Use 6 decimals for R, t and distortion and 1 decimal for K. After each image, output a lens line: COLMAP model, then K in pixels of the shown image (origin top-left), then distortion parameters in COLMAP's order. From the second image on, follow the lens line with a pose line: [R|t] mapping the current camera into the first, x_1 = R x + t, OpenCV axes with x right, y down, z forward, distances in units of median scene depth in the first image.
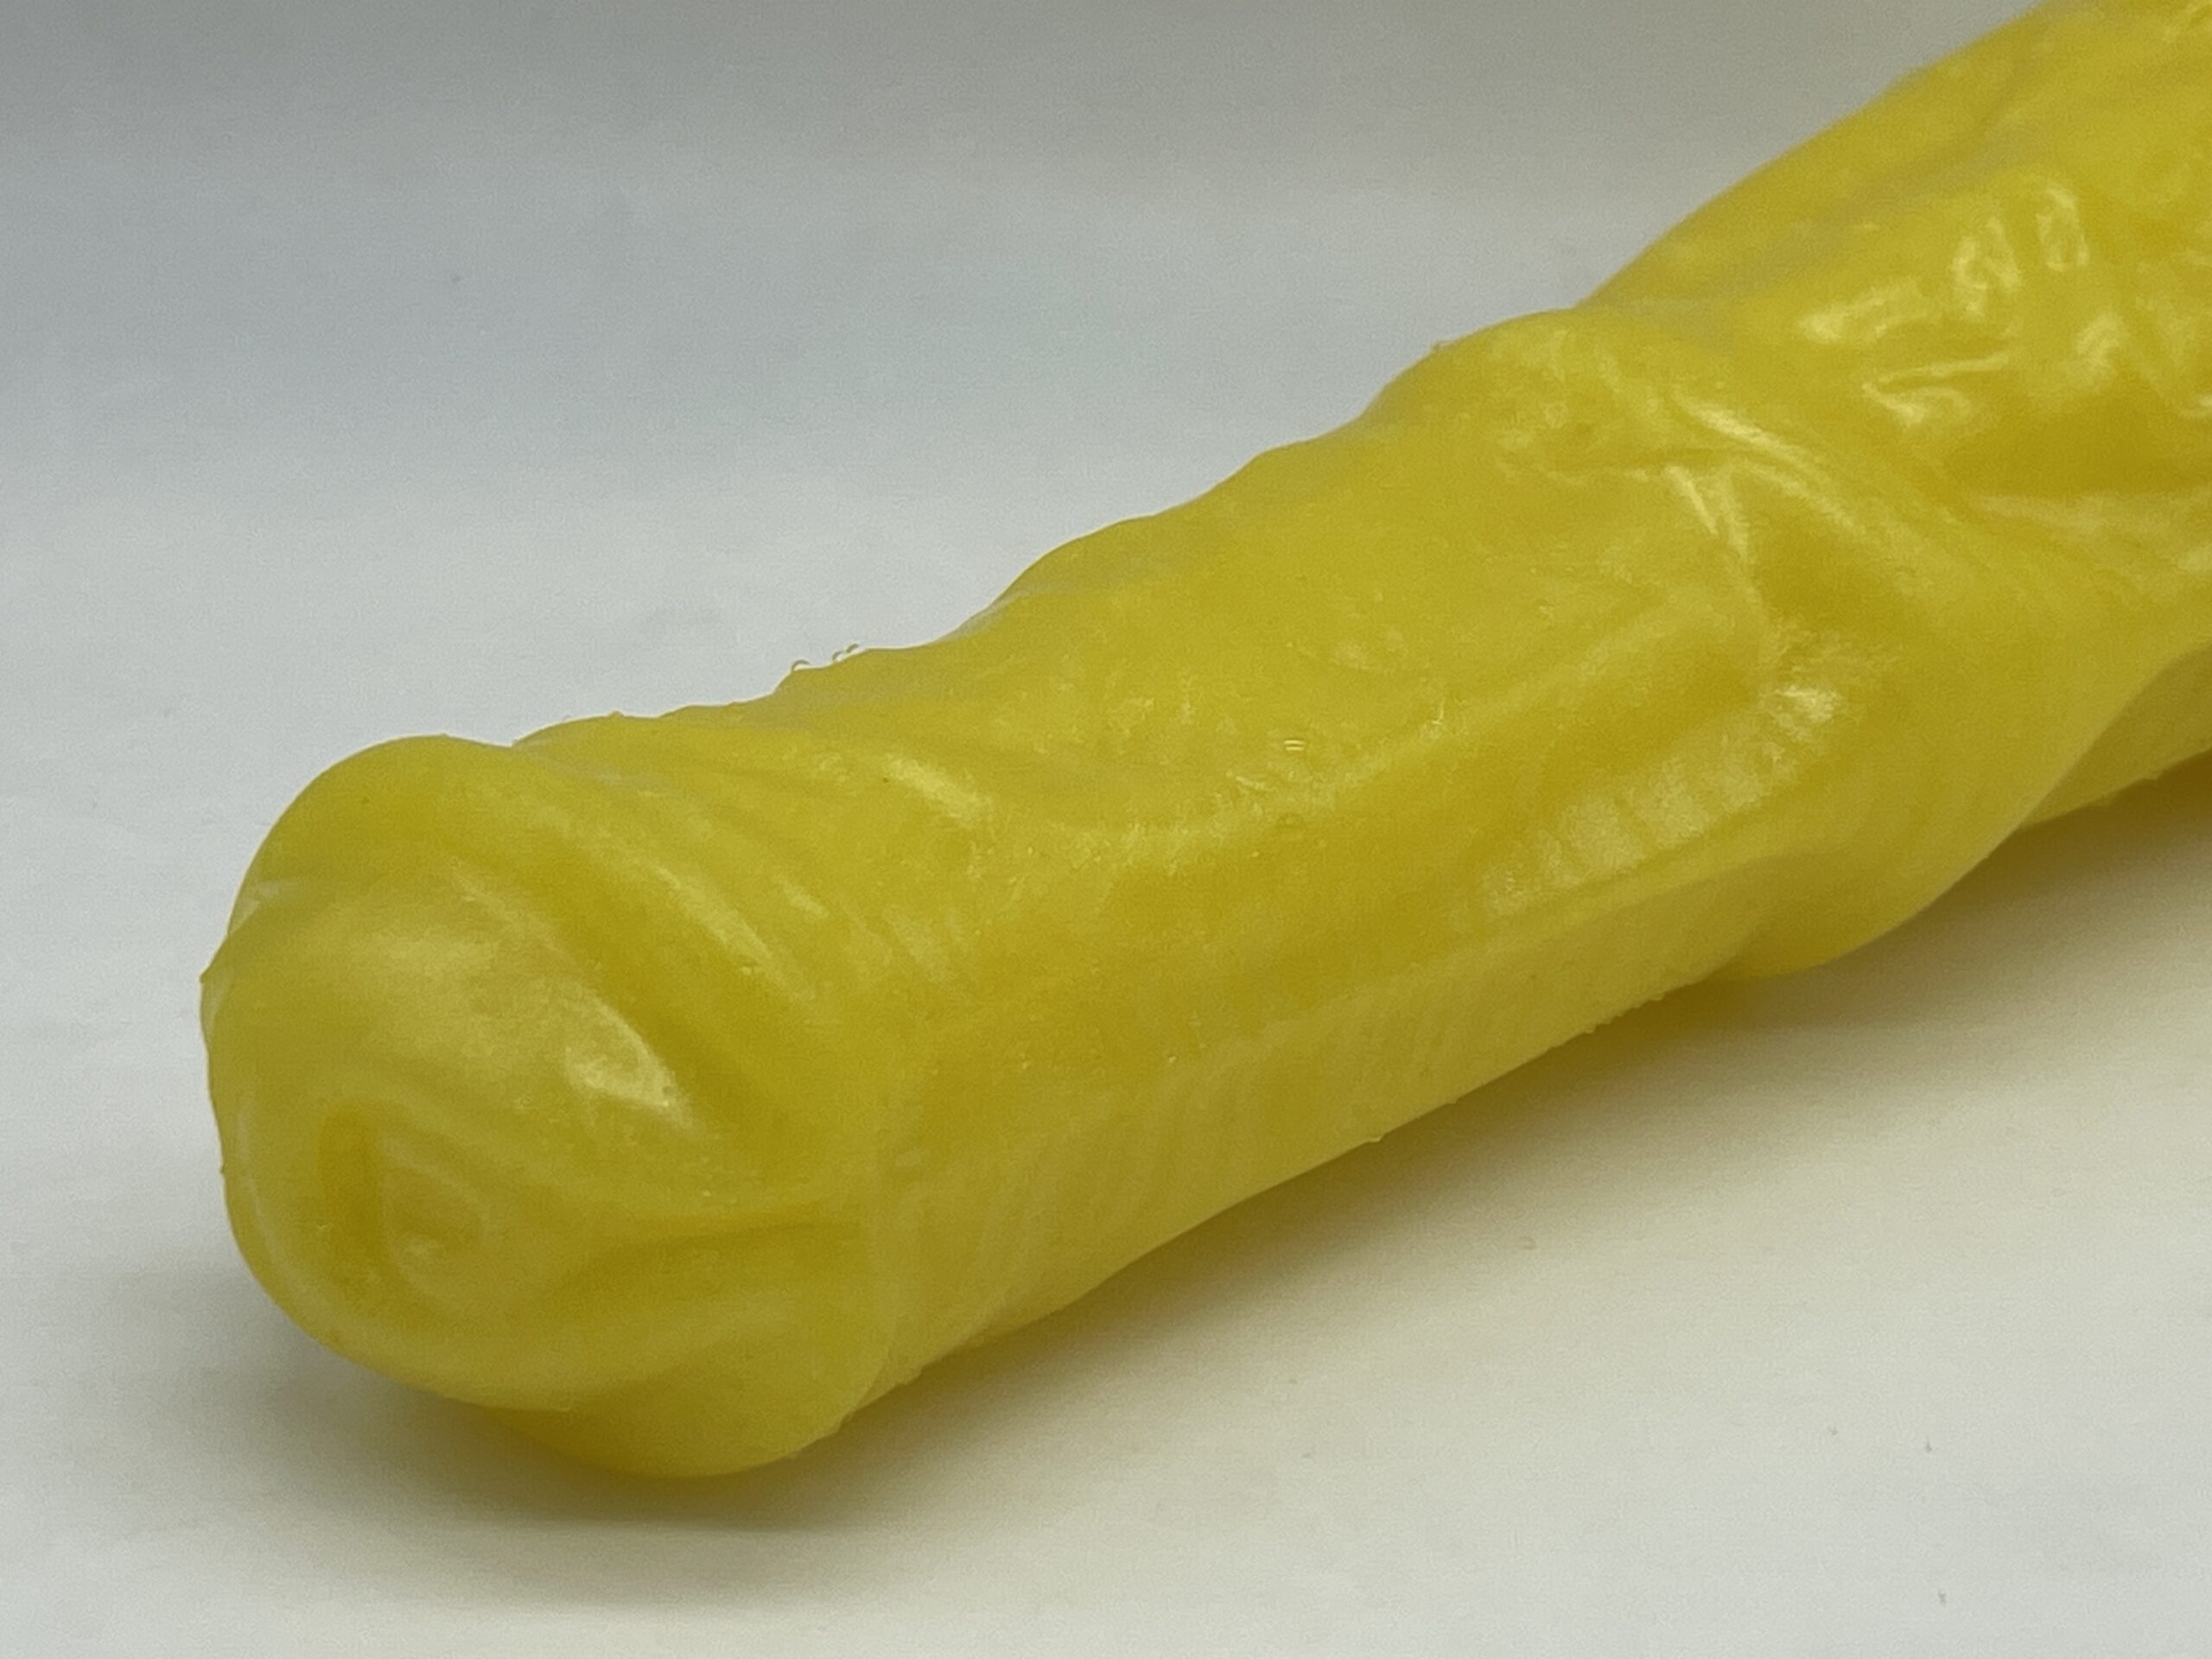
lens RADIAL K [[3992.1, 0, 1106.0], [0, 3992.1, 829.5], [0, 0, 1]] dist [0.037990, 0.043485]
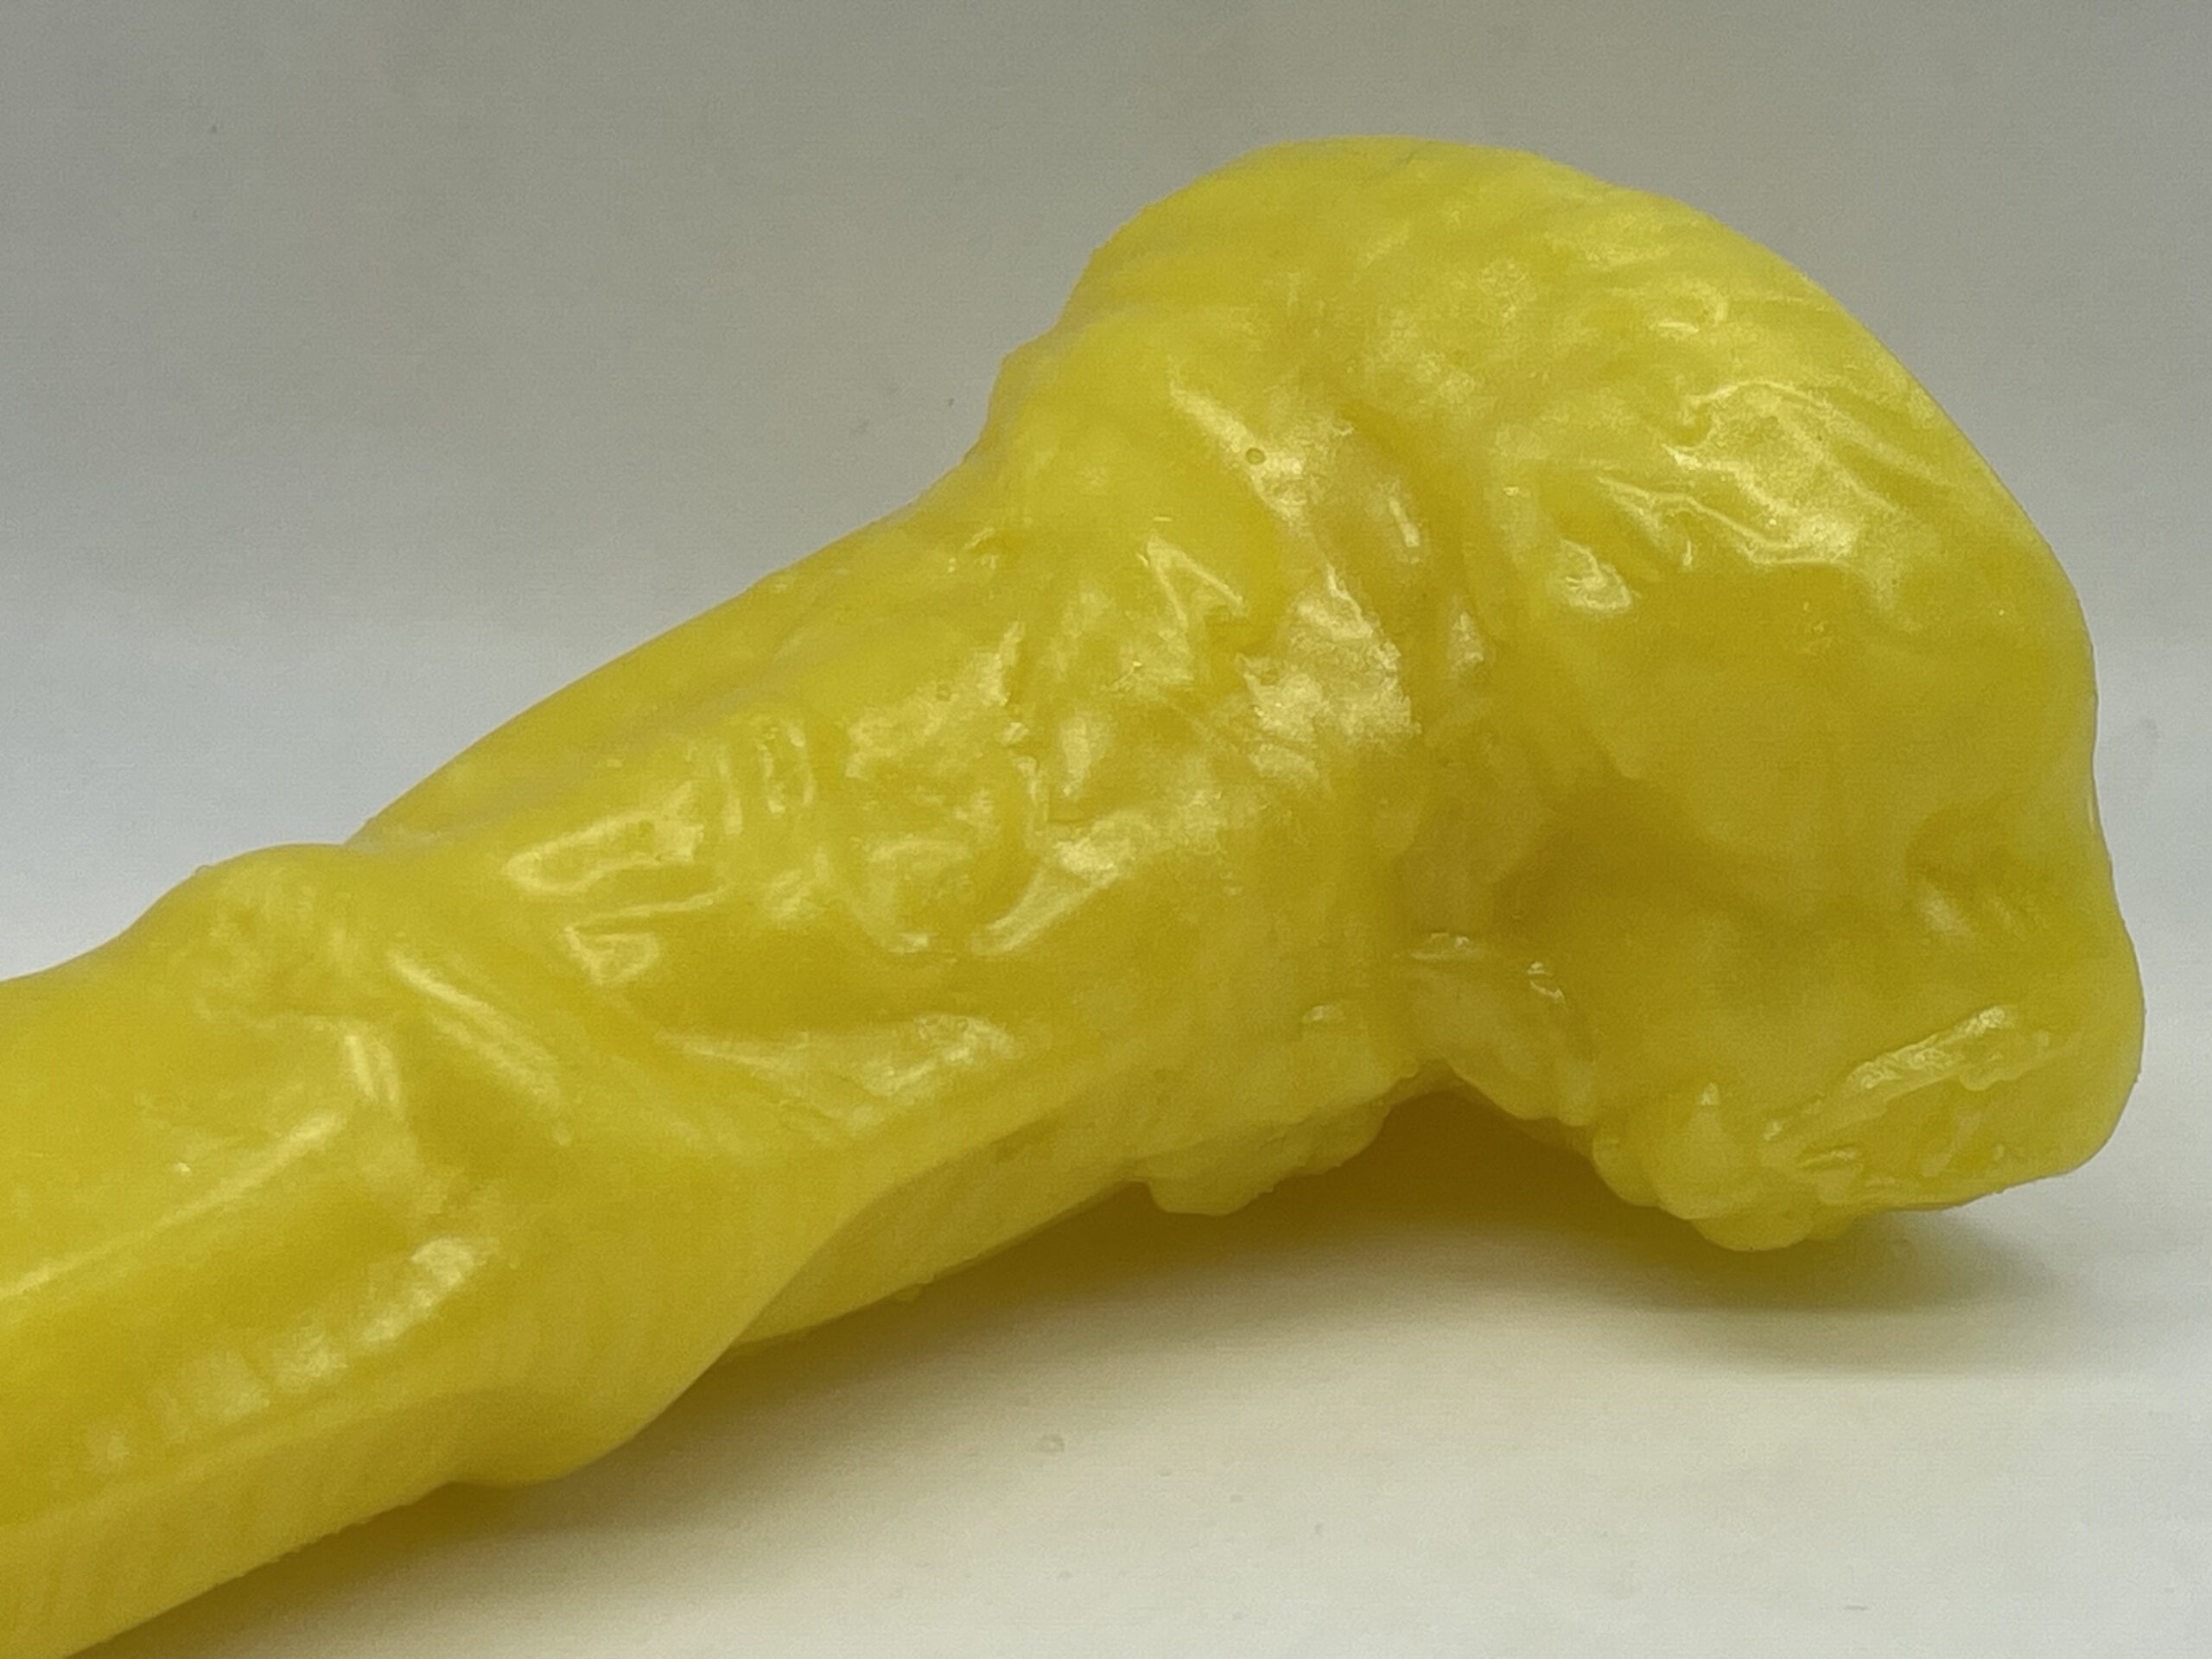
lens RADIAL K [[3992.1, 0, 1106.0], [0, 3992.1, 829.5], [0, 0, 1]] dist [0.037990, 0.043485]
pose [[0.997783, 0.007828, 0.066087, 0.262822], [-0.004762, 0.998911, -0.046413, -0.089678], [-0.066379, 0.045995, 0.996734, -0.047397]]
